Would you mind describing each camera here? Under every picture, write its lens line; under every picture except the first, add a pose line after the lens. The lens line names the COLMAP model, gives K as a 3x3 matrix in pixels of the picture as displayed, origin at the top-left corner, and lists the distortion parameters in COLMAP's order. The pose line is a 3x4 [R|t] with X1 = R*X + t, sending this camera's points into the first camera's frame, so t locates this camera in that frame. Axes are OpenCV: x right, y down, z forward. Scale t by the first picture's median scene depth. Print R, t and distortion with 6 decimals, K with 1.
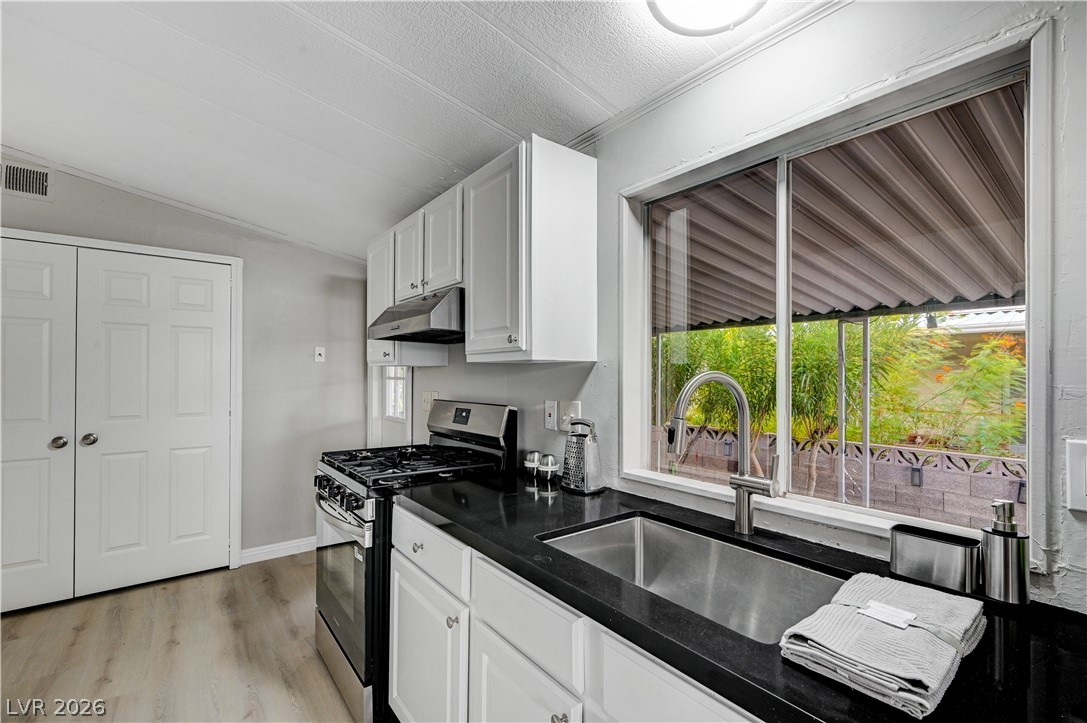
lens RADIAL K [[473.6, 0, 545.9], [0, 473.6, 369.1], [0, 0, 1]] dist [-0.001056, 0.000130]
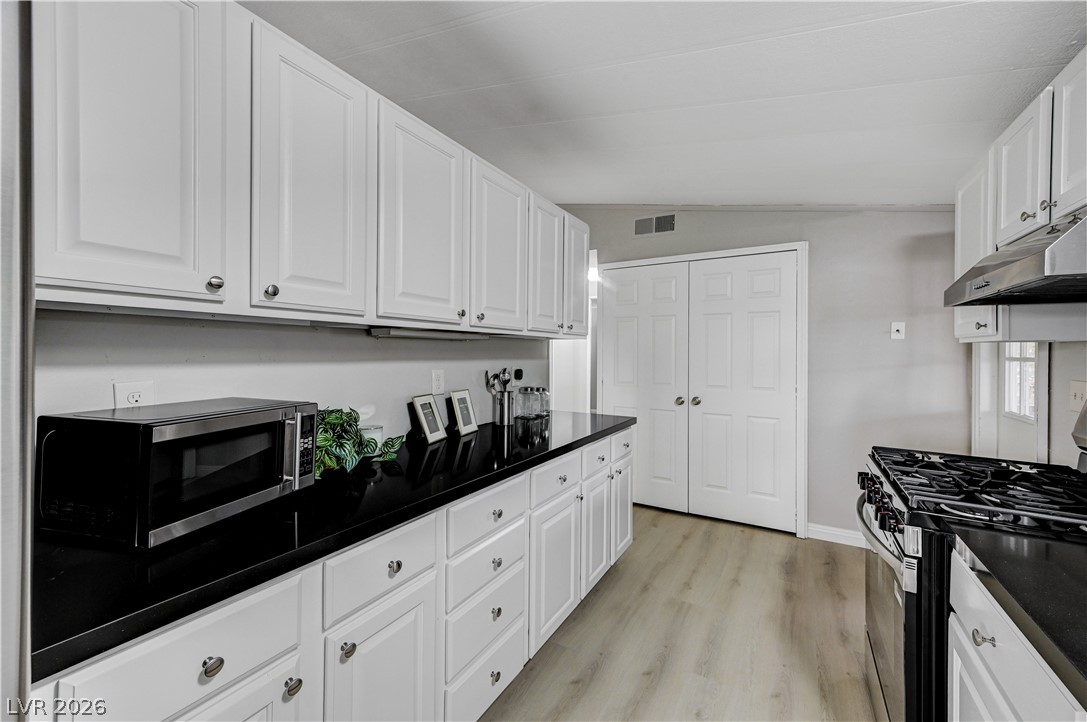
lens RADIAL K [[424.5, 0, 548.6], [0, 424.5, 354.1], [0, 0, 1]] dist [0.008343, 0.000283]
pose [[0.368572, 0.002467, -0.929596, 0.019801], [0.009157, 0.999938, 0.006284, 0.001737], [0.929554, -0.010829, 0.368527, 0.160276]]
